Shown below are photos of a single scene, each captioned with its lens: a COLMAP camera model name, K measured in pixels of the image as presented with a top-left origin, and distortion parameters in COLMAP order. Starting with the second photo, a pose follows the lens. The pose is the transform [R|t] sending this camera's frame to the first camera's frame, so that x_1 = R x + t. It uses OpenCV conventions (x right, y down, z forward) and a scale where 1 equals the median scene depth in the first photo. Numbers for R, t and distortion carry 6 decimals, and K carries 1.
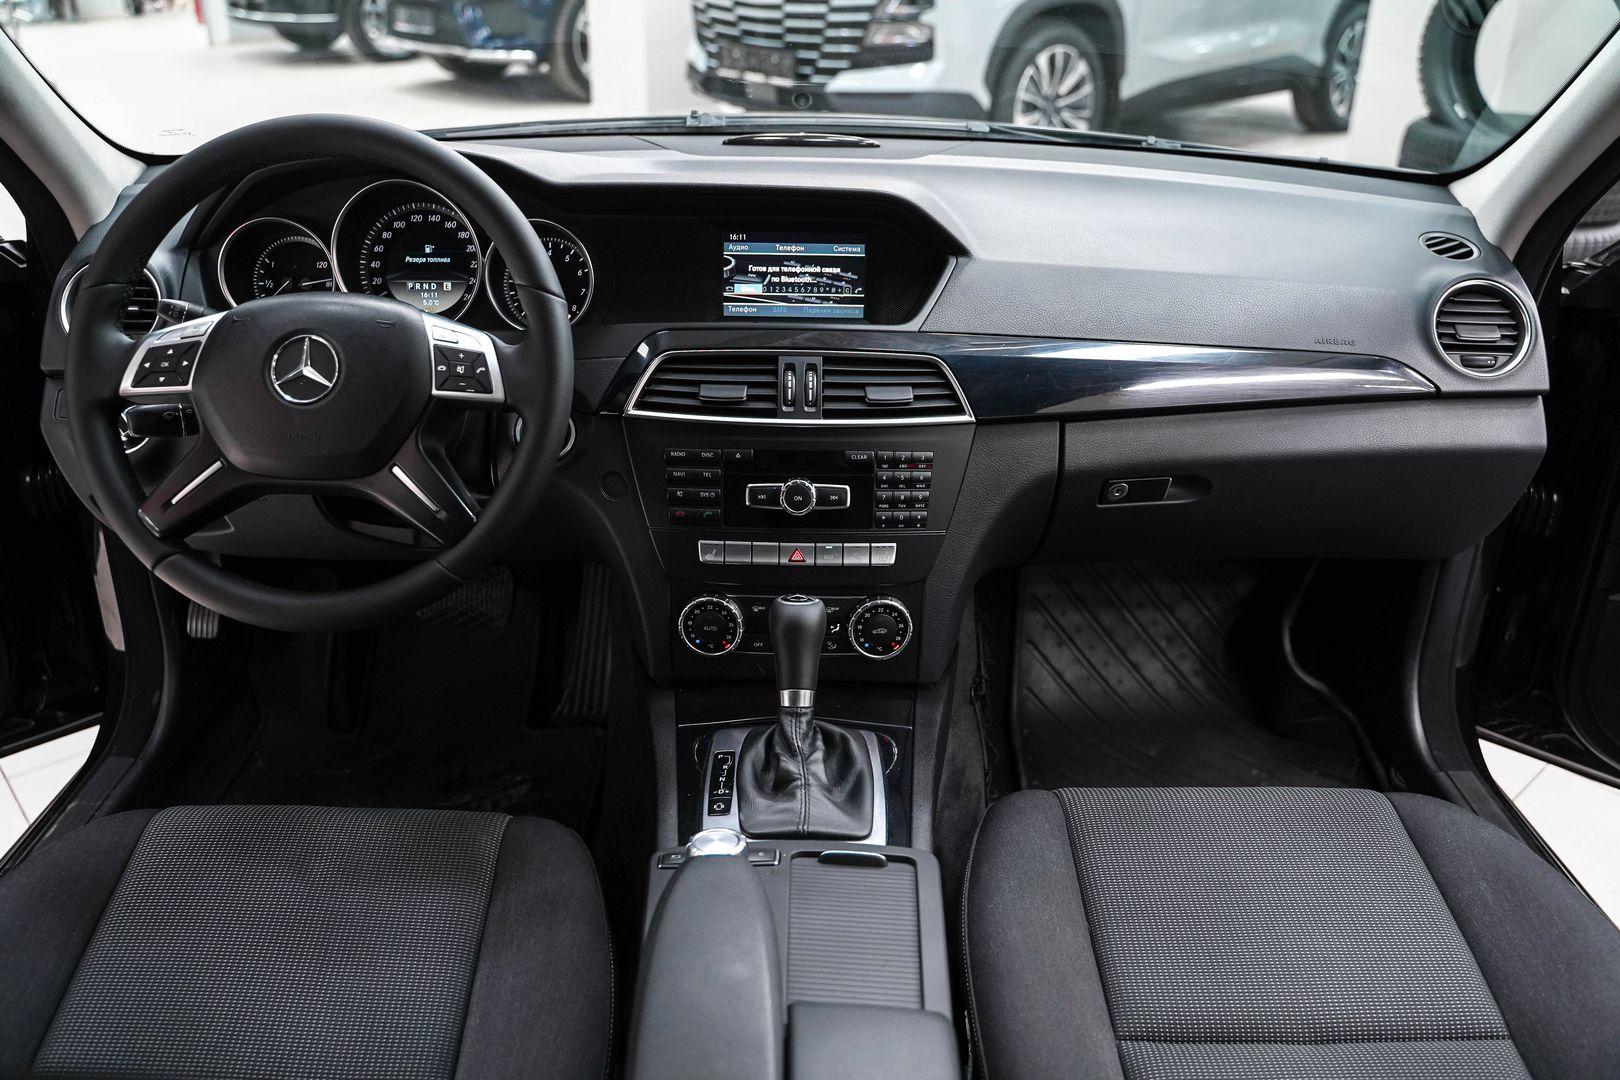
lens RADIAL K [[1318.0, 0, 810.0], [0, 1318.0, 540.0], [0, 0, 1]] dist [-0.121180, 0.087666]
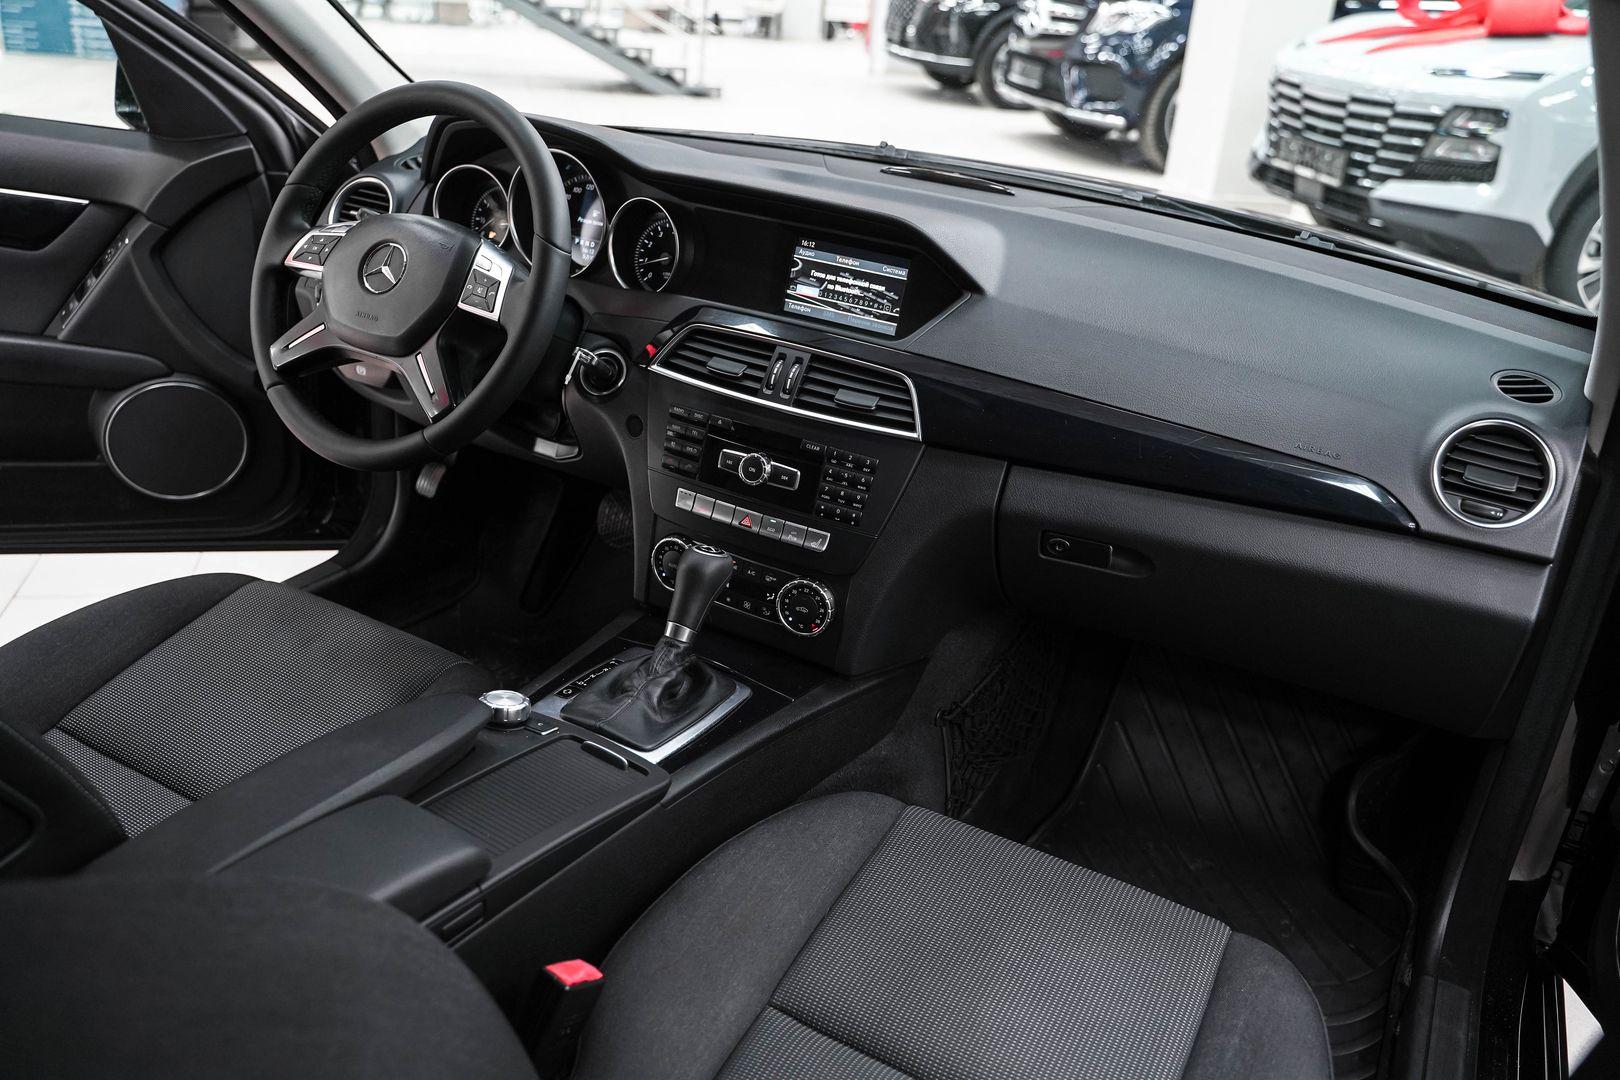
lens RADIAL K [[1309.5, 0, 810.0], [0, 1309.5, 540.0], [0, 0, 1]] dist [-0.127966, 0.105398]
pose [[0.876211, 0.255711, -0.408492, 0.465040], [-0.274300, 0.961549, 0.013548, -0.002471], [0.396250, 0.100179, 0.912661, 0.006622]]
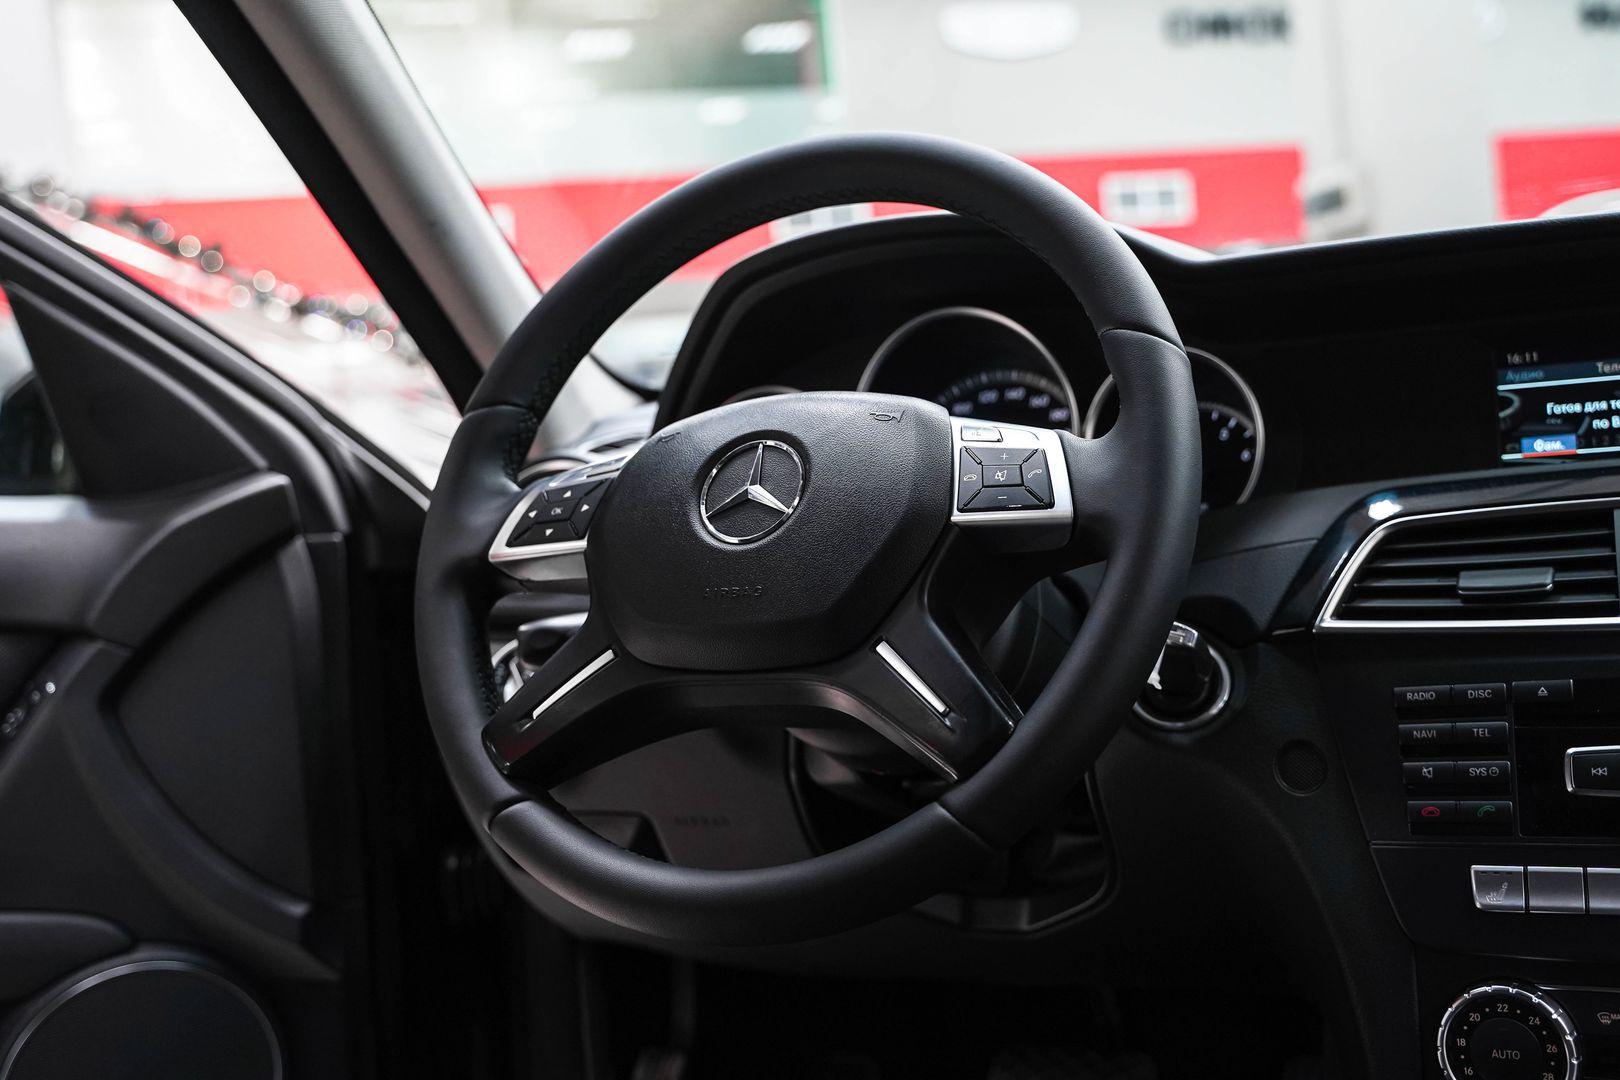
lens RADIAL K [[1786.2, 0, 813.2], [0, 1786.2, 489.6], [0, 0, 1]] dist [-0.021070, 0.019218]
pose [[0.899102, -0.086826, -0.429042, -0.005417], [-0.096359, 0.916833, -0.387469, 0.147842], [0.427003, 0.389716, 0.815960, 0.261183]]
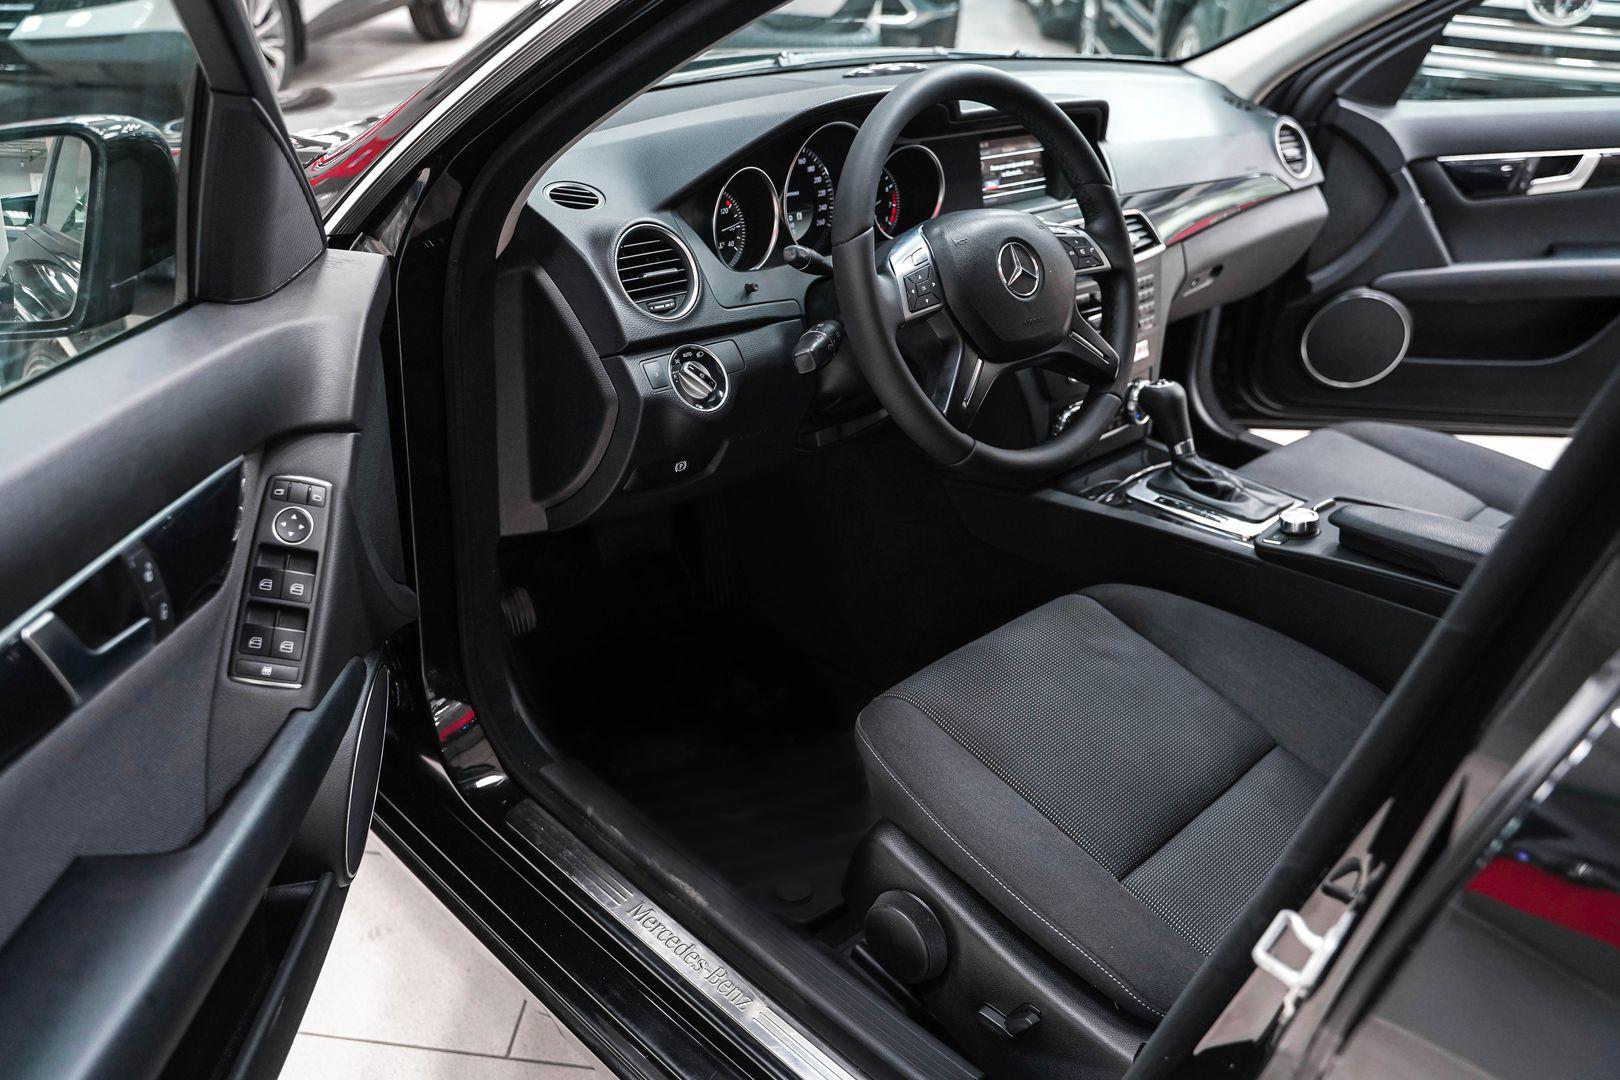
lens RADIAL K [[1309.5, 0, 810.0], [0, 1309.5, 540.0], [0, 0, 1]] dist [-0.127966, 0.105398]
pose [[0.717178, -0.304299, 0.626944, -1.103415], [0.262644, 0.951316, 0.161294, -0.109883], [-0.645503, 0.048986, 0.762185, 0.146427]]
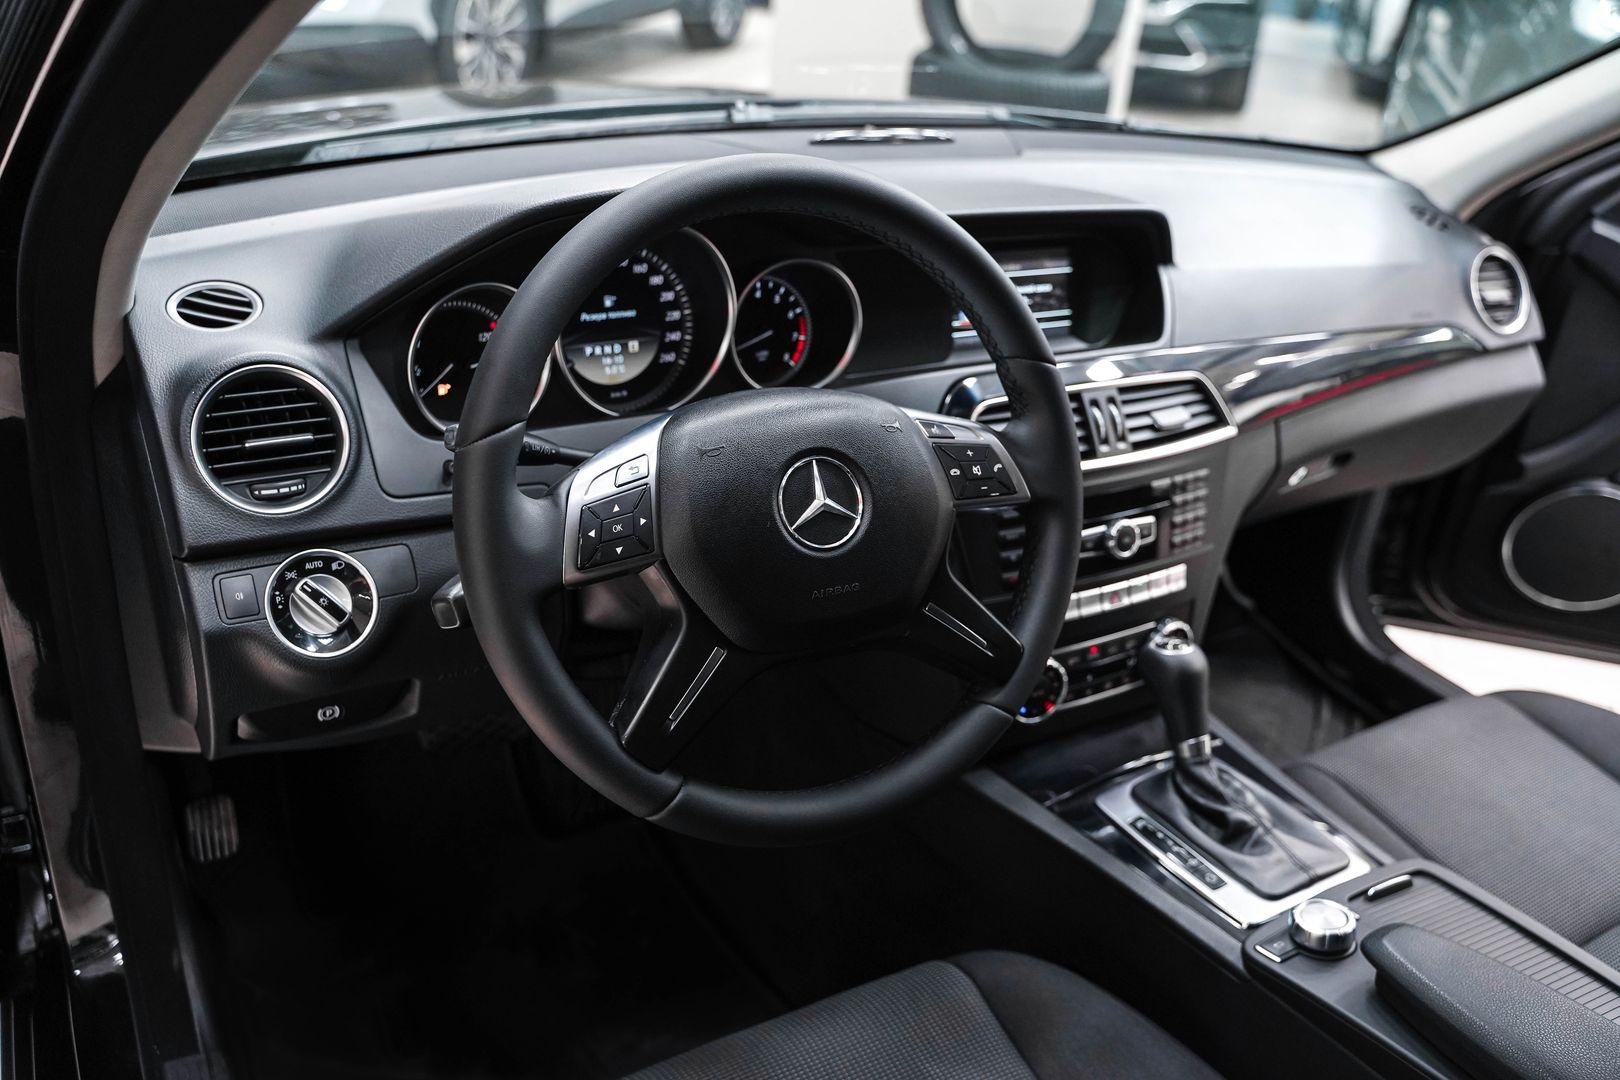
lens RADIAL K [[1309.5, 0, 810.0], [0, 1309.5, 540.0], [0, 0, 1]] dist [-0.127966, 0.105398]
pose [[0.861596, -0.181514, 0.474031, -0.598653], [0.149879, 0.983212, 0.104069, -0.150618], [-0.484963, -0.018619, 0.874337, 0.266988]]
